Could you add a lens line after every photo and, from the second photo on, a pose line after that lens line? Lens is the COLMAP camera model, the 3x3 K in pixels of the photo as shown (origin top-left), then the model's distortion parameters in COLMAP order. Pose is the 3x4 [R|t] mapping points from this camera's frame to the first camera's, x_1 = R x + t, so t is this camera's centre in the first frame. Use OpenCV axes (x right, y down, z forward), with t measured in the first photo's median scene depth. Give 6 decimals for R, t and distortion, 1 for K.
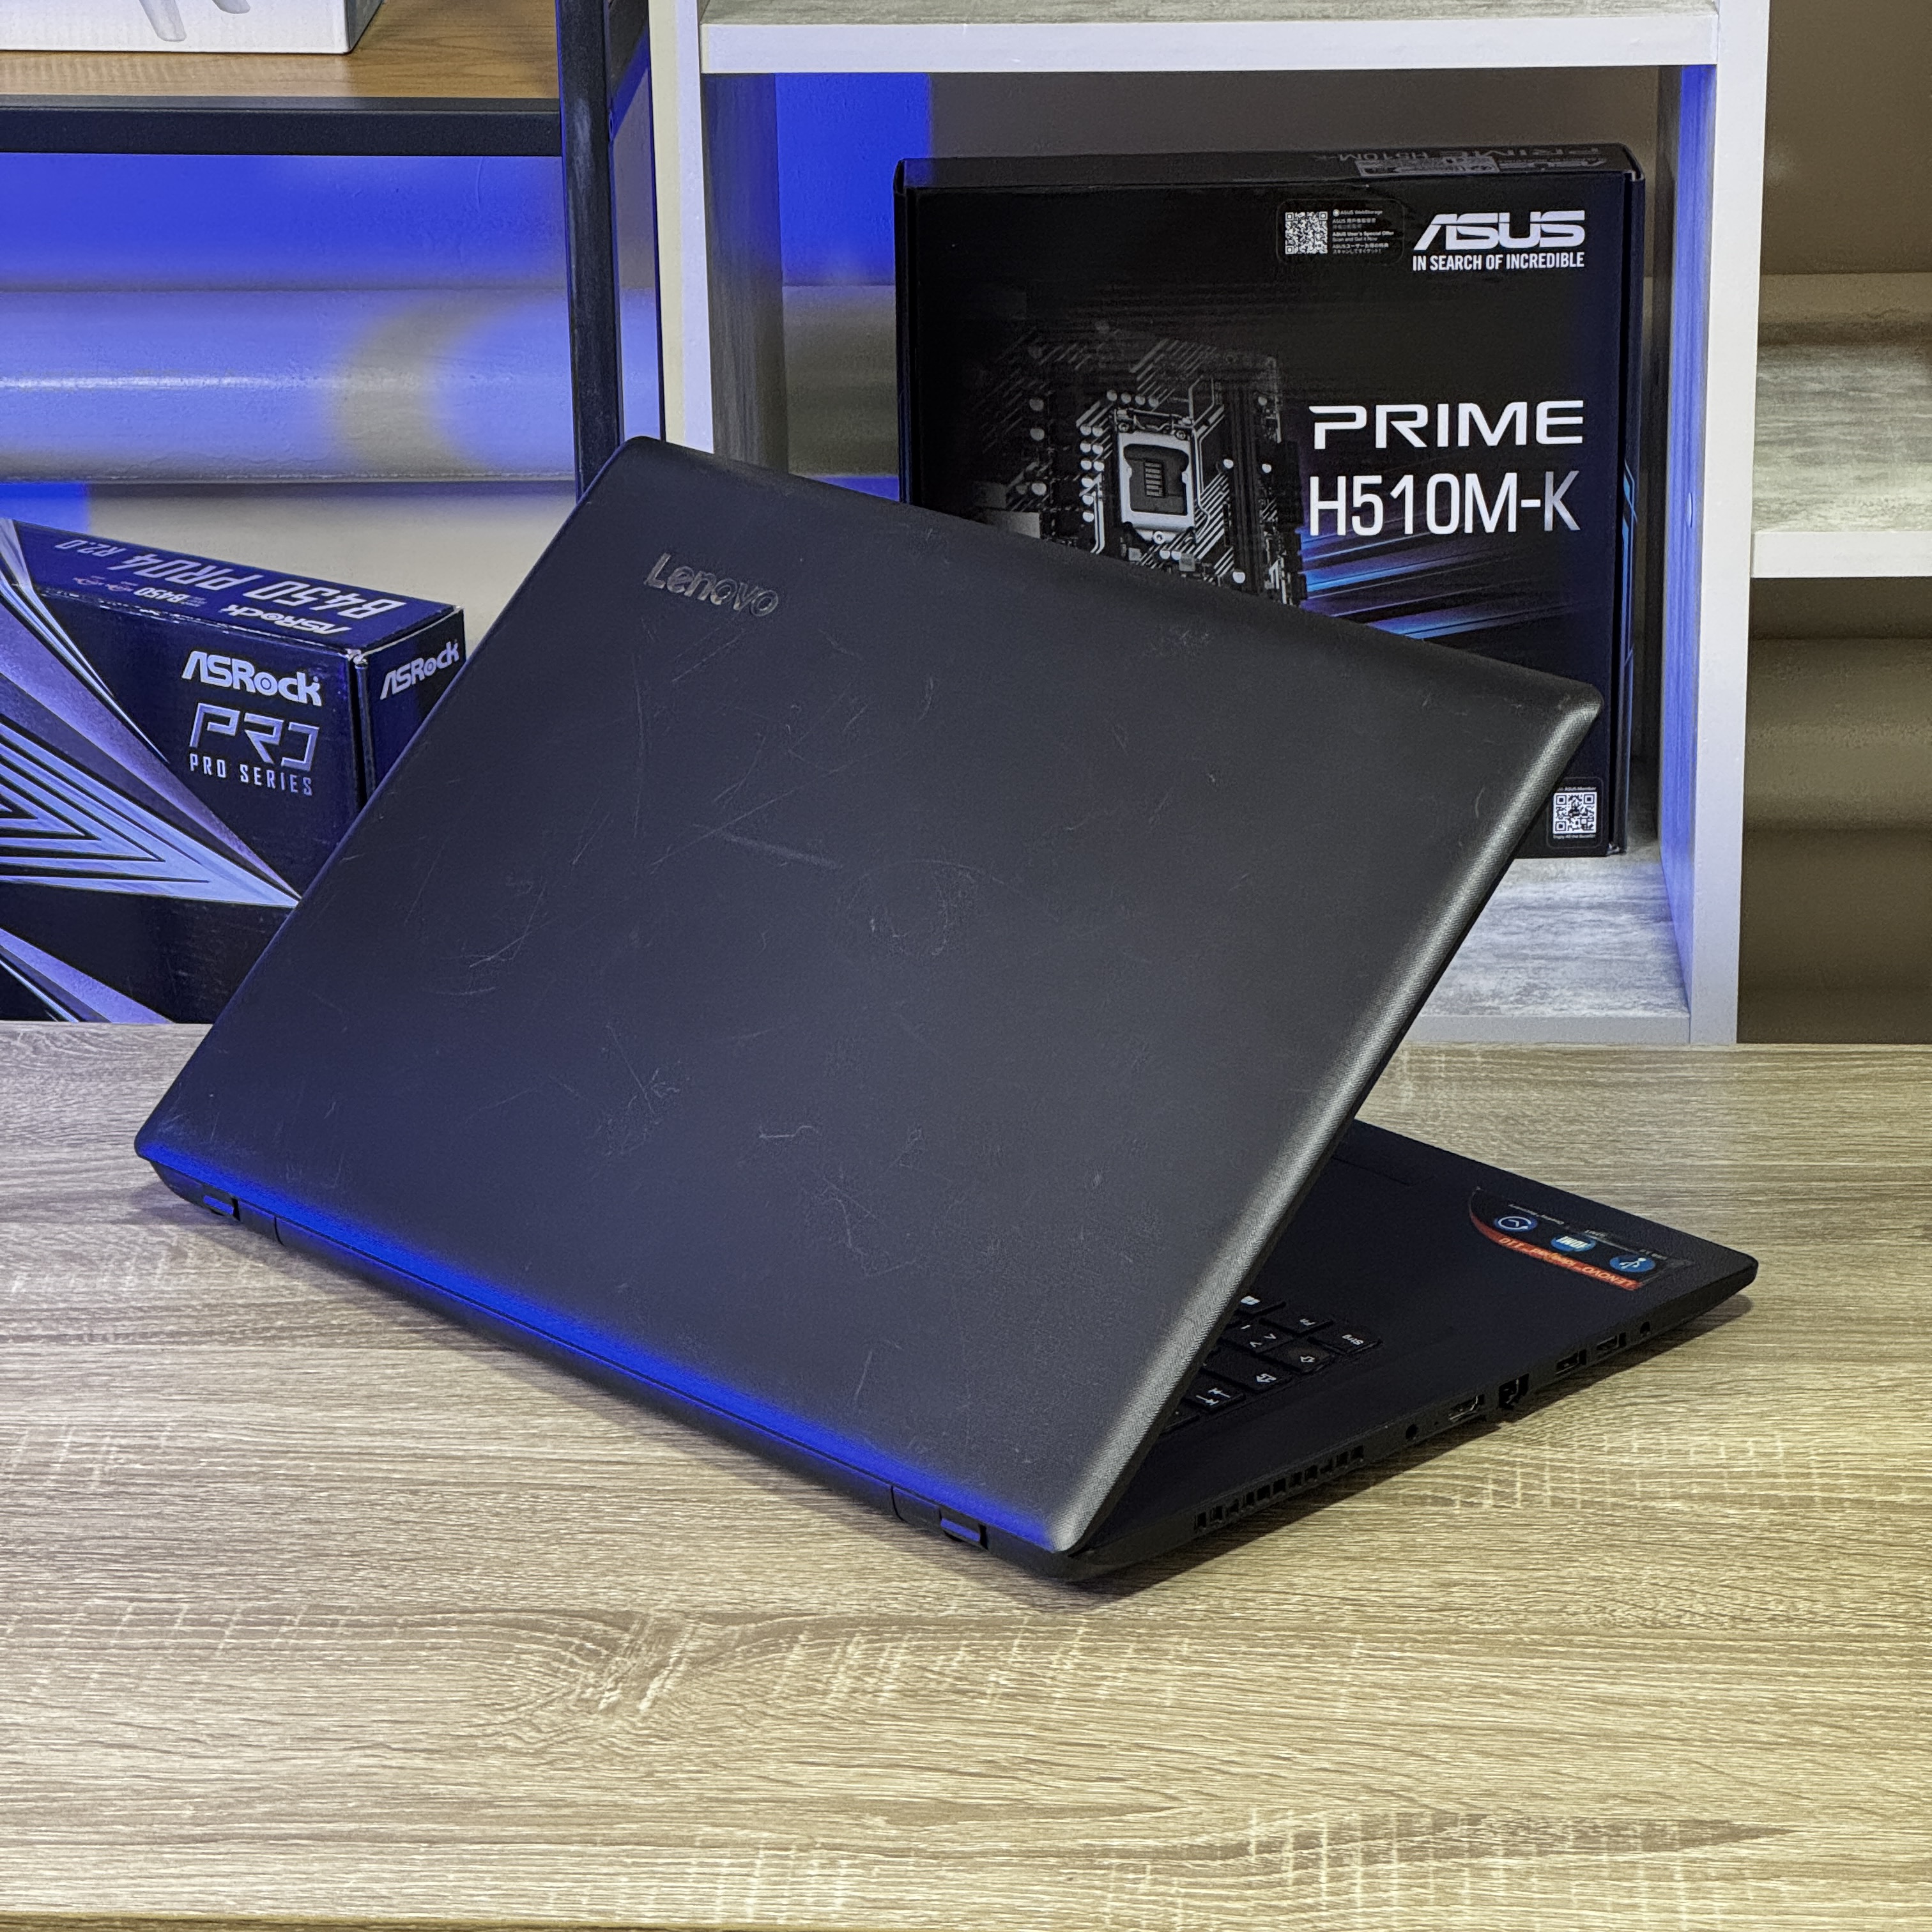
lens RADIAL K [[5746.7, 0, 948.8], [0, 5746.7, 964.1], [0, 0, 1]] dist [-0.133505, 5.342465]
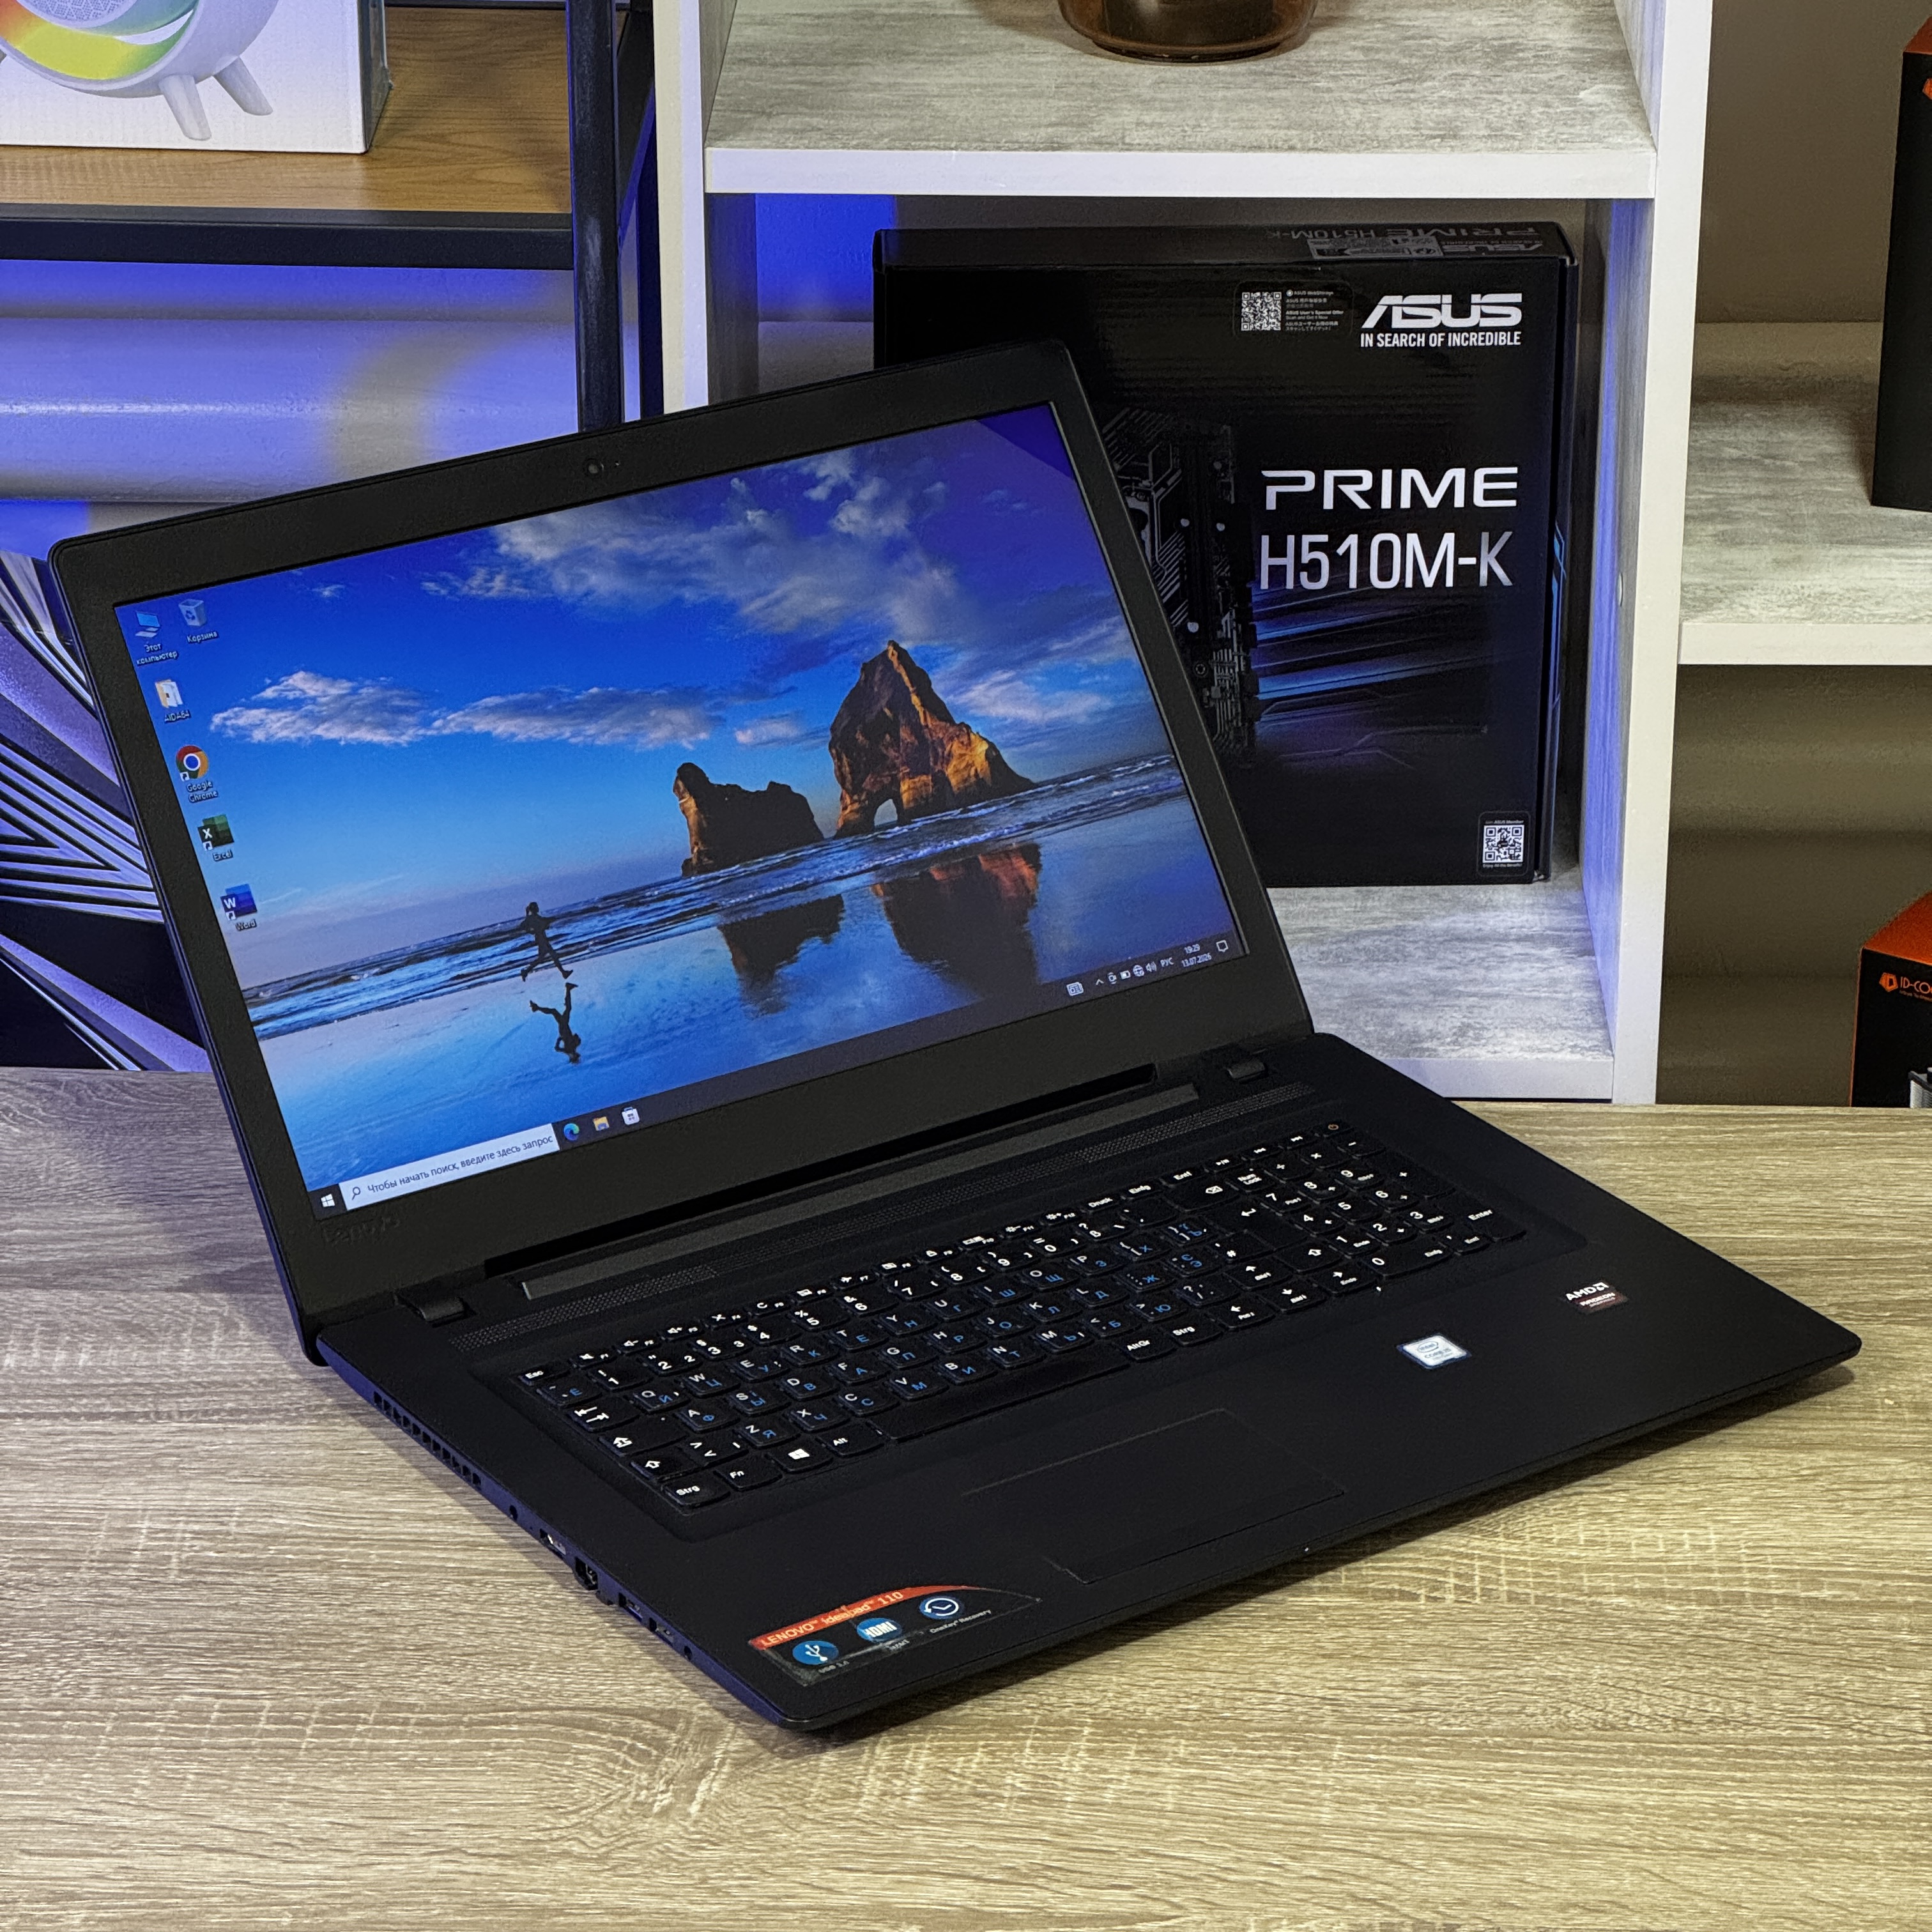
lens RADIAL K [[5727.4, 0, 960.1], [0, 5727.4, 956.8], [0, 0, 1]] dist [-0.099169, 4.659401]
pose [[0.999480, 0.003984, 0.031990, -0.036782], [-0.005928, 0.998126, 0.060905, -0.098538], [-0.031687, -0.061063, 0.997631, -0.086350]]
